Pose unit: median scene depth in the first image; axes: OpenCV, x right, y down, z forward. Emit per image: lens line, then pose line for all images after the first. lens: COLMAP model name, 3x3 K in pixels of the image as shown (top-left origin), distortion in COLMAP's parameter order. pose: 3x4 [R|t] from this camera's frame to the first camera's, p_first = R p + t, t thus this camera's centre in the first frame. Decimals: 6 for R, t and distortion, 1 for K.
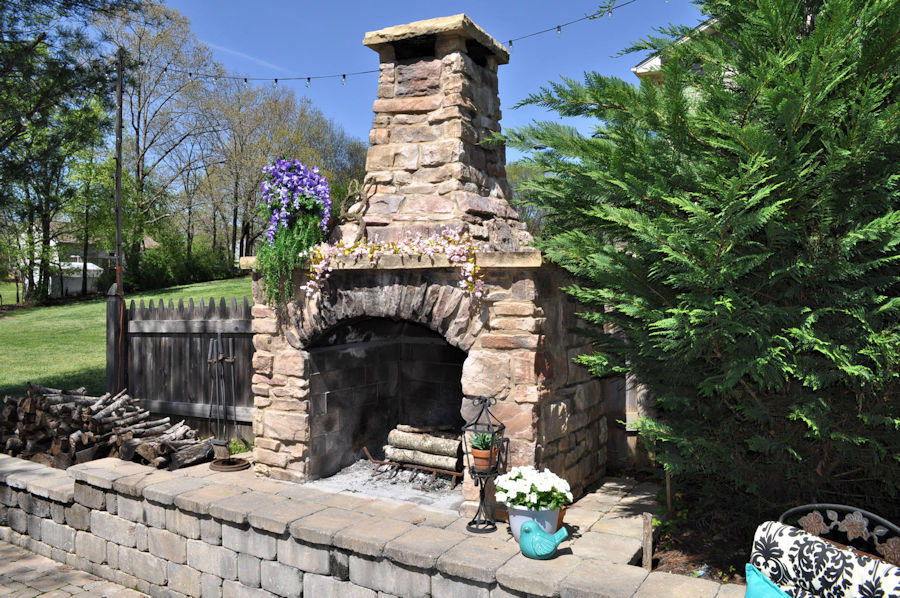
lens RADIAL K [[702.5, 0, 450.0], [0, 702.5, 299.0], [0, 0, 1]] dist [-0.081746, 0.002859]
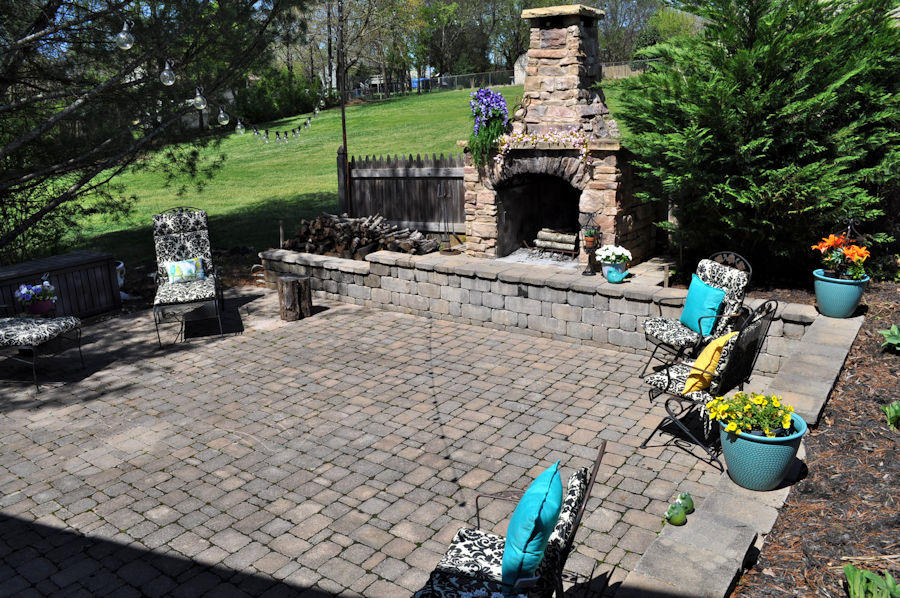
lens RADIAL K [[702.5, 0, 450.0], [0, 702.5, 299.0], [0, 0, 1]] dist [-0.081746, 0.002859]
pose [[0.992116, -0.003171, -0.125280, -0.092309], [0.034704, 0.967536, 0.250338, -0.127564], [0.120419, -0.252712, 0.960019, -0.961991]]
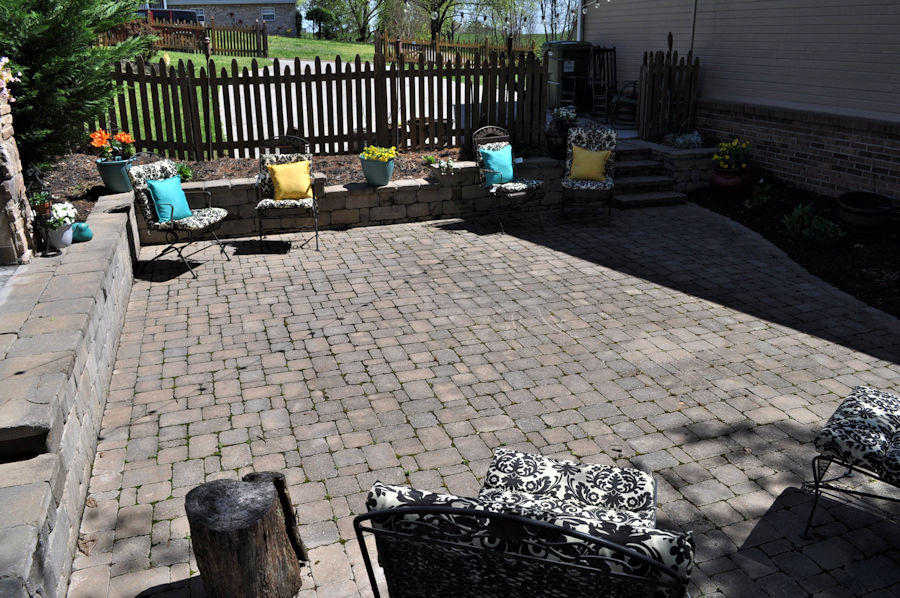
lens RADIAL K [[702.5, 0, 450.0], [0, 702.5, 299.0], [0, 0, 1]] dist [-0.081746, 0.002859]
pose [[-0.747916, -0.232356, 0.621797, -1.339679], [0.011563, 0.932031, 0.362193, -0.096691], [-0.663692, 0.278080, -0.694395, 1.272268]]
